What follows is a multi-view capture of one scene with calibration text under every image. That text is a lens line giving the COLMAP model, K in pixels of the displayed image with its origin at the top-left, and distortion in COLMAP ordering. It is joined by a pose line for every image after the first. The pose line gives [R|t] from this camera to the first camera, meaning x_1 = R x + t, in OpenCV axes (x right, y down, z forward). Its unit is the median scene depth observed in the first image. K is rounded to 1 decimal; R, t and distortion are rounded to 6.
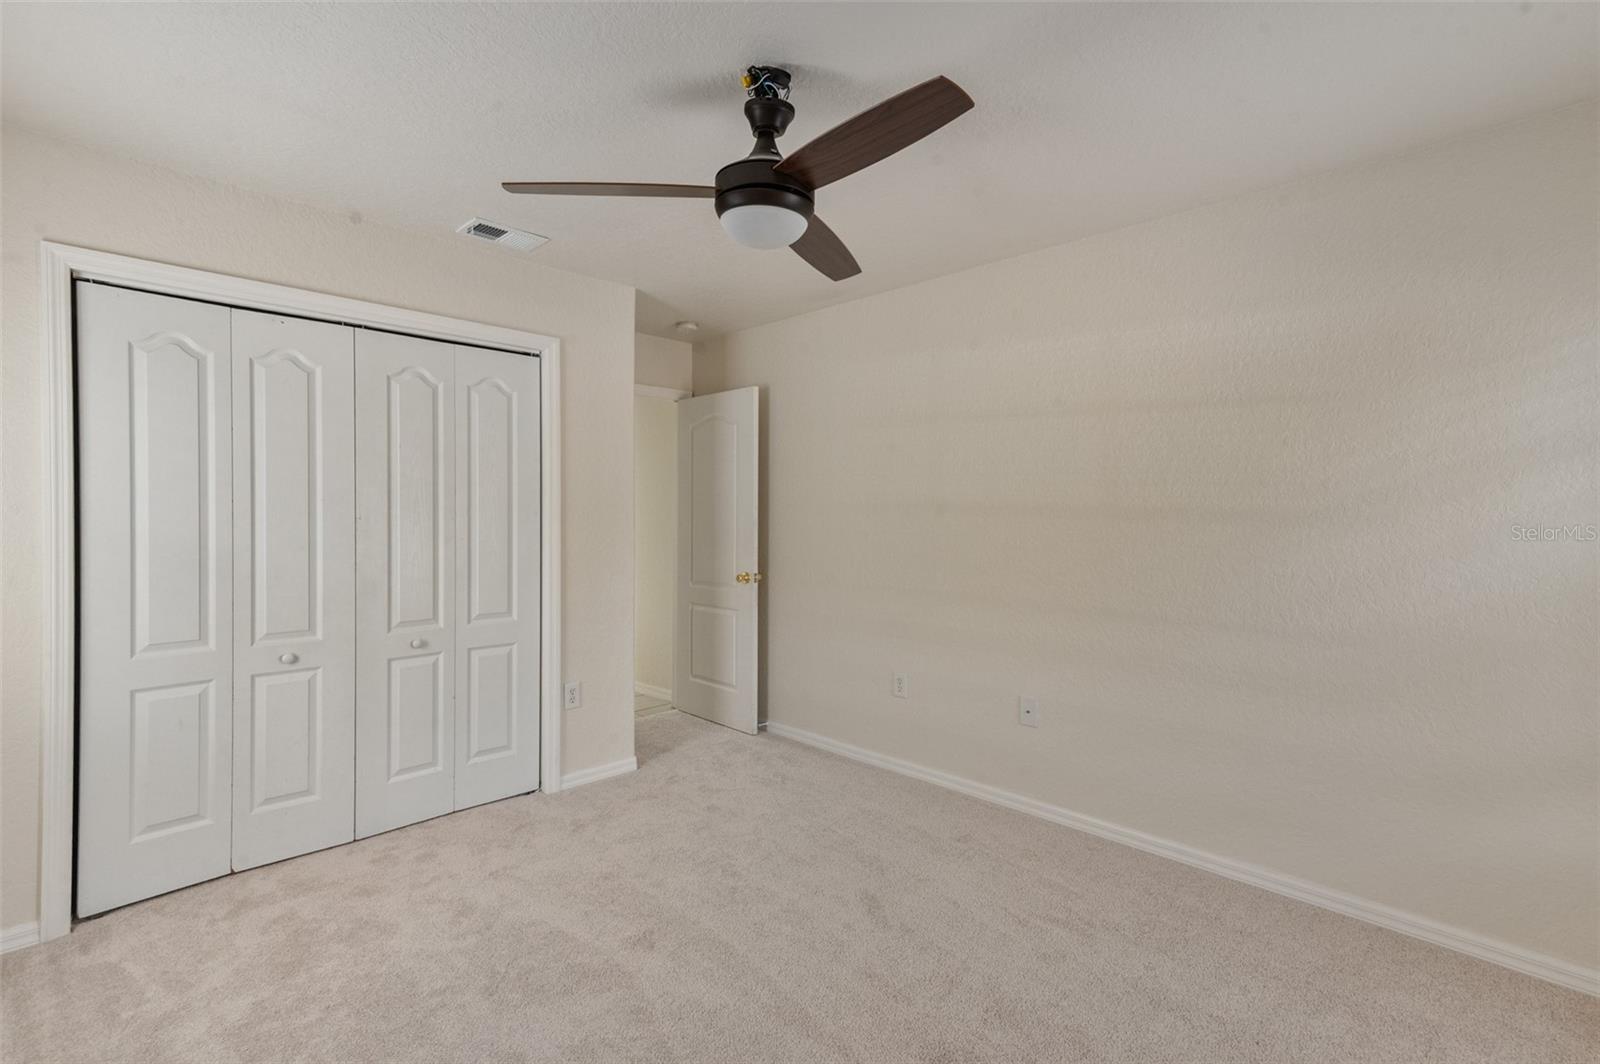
lens RADIAL K [[725.8, 0, 797.3], [0, 725.8, 517.0], [0, 0, 1]] dist [0.008453, 0.004312]
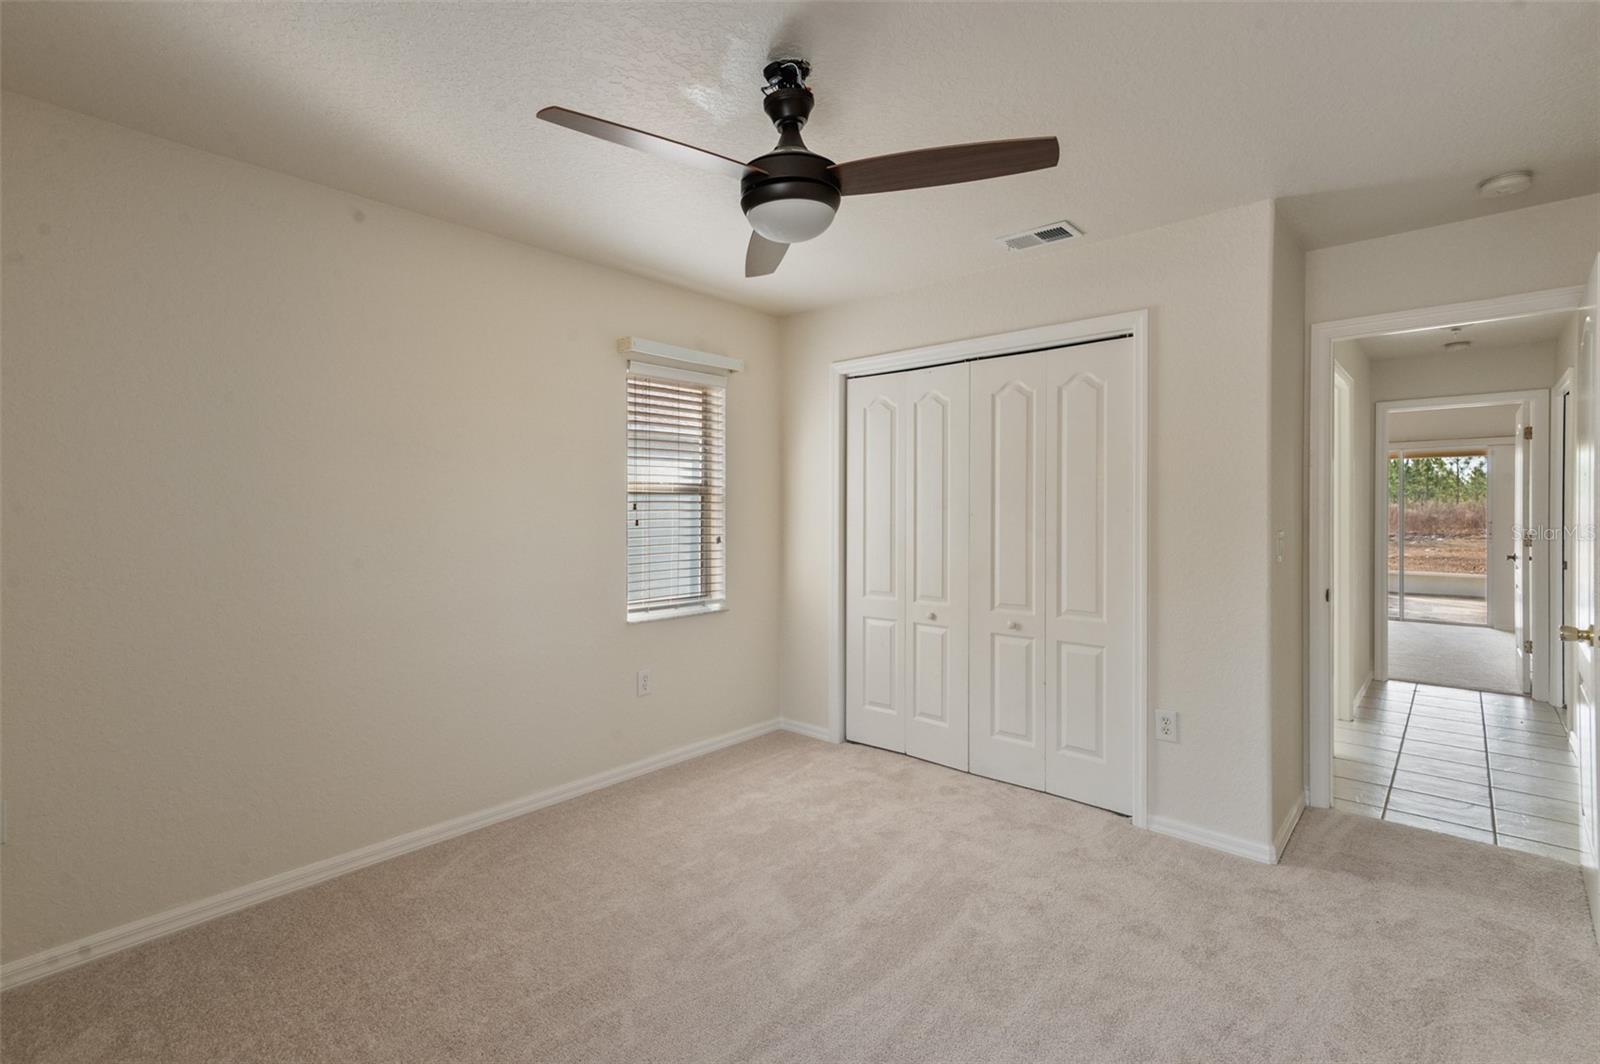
lens RADIAL K [[732.5, 0, 801.4], [0, 732.5, 508.7], [0, 0, 1]] dist [0.015149, 0.000515]
pose [[0.059466, -0.006468, -0.998209, 0.597892], [-0.007371, 0.999949, -0.006918, 0.003418], [0.998203, 0.007769, 0.059416, 0.602620]]
